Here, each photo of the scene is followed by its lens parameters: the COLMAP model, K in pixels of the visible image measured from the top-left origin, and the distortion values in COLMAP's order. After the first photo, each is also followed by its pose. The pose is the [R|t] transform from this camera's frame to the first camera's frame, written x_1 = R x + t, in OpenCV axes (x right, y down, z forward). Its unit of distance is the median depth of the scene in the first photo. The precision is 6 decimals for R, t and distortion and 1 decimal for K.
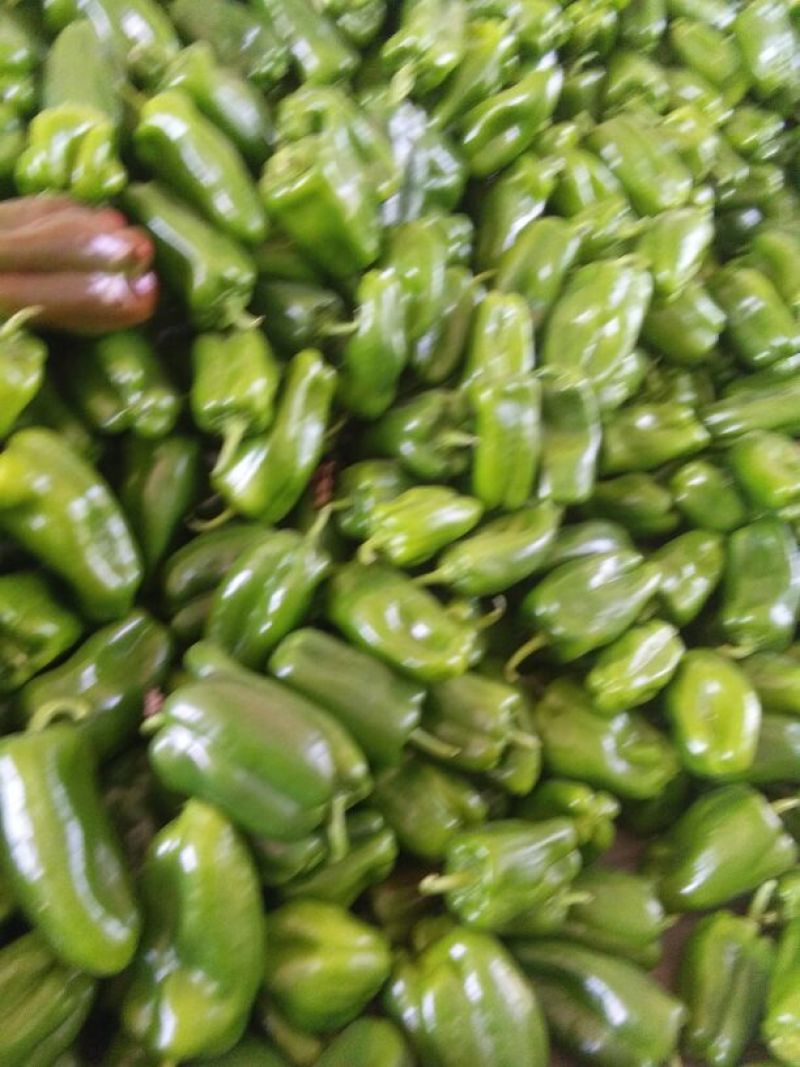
lens RADIAL K [[828.8, 0, 366.3], [0, 828.8, 511.5], [0, 0, 1]] dist [0.002708, -0.017809]
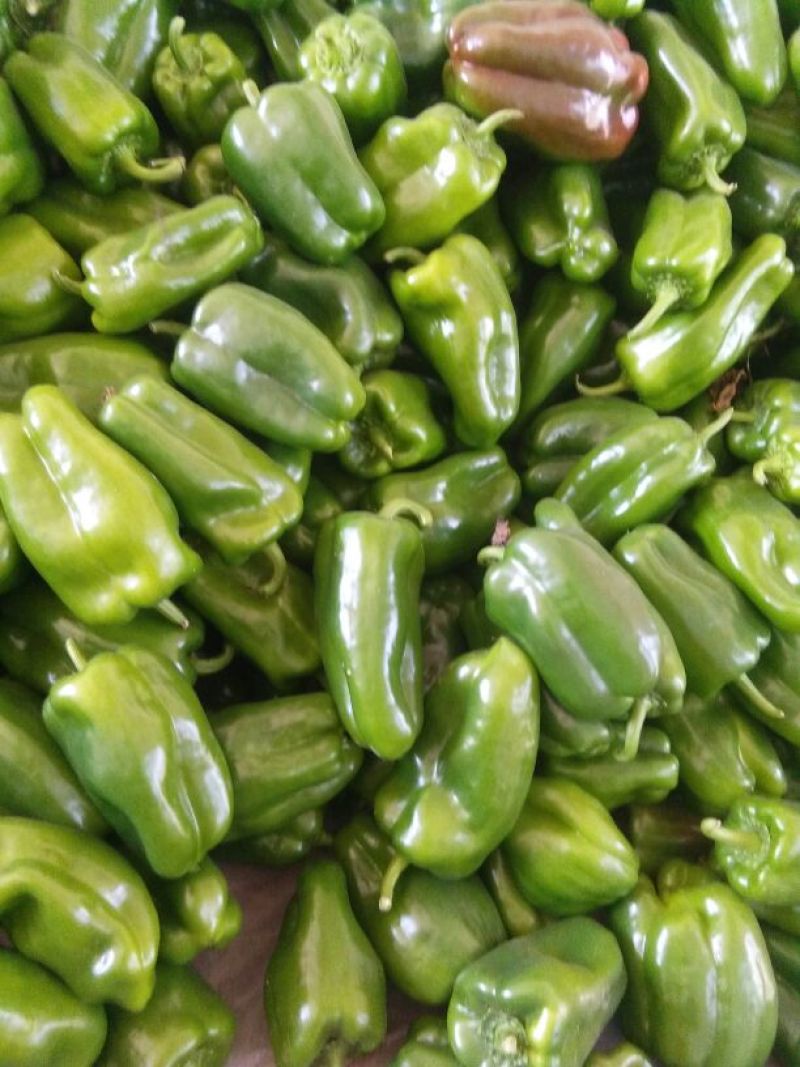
lens RADIAL K [[828.8, 0, 366.3], [0, 828.8, 511.5], [0, 0, 1]] dist [0.002708, -0.017809]
pose [[0.889162, 0.346913, -0.298399, -0.105124], [-0.318341, 0.937399, 0.141218, 0.108412], [0.328709, -0.030573, 0.943936, 0.018046]]
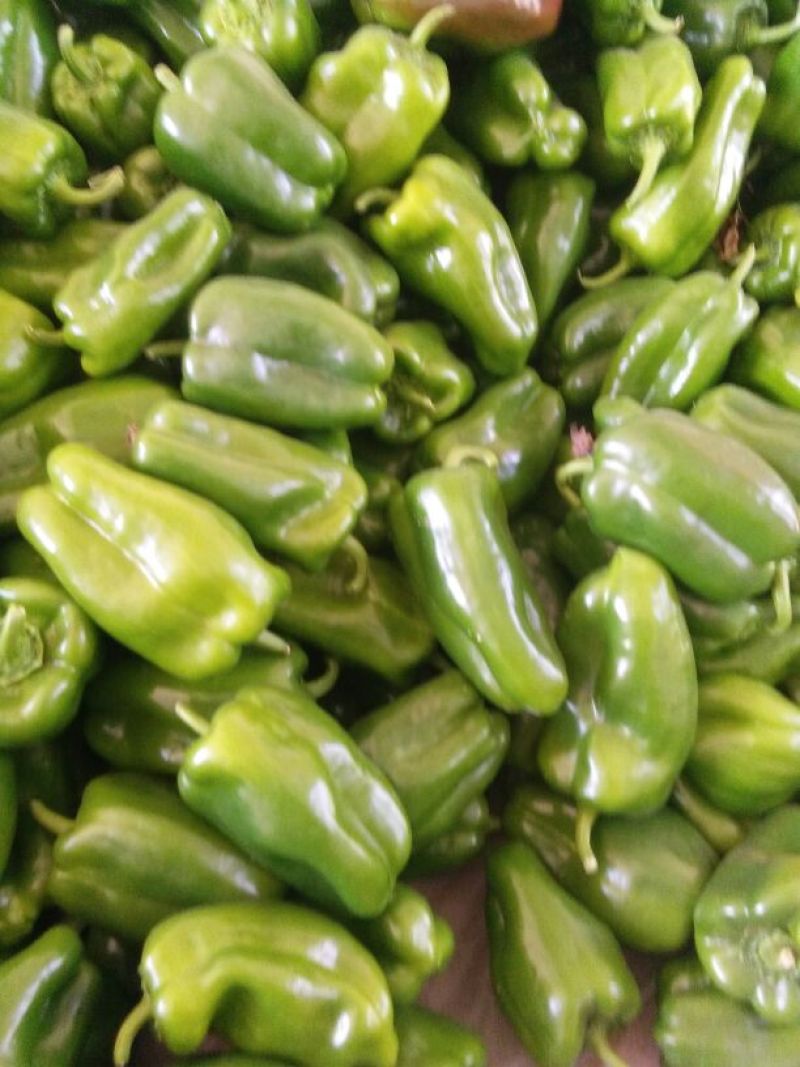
lens RADIAL K [[828.8, 0, 366.3], [0, 828.8, 511.5], [0, 0, 1]] dist [0.002708, -0.017809]
pose [[0.962210, 0.033929, -0.270186, -0.212926], [0.001757, 0.991413, 0.130756, 0.169045], [0.272303, -0.126290, 0.953888, 0.051809]]
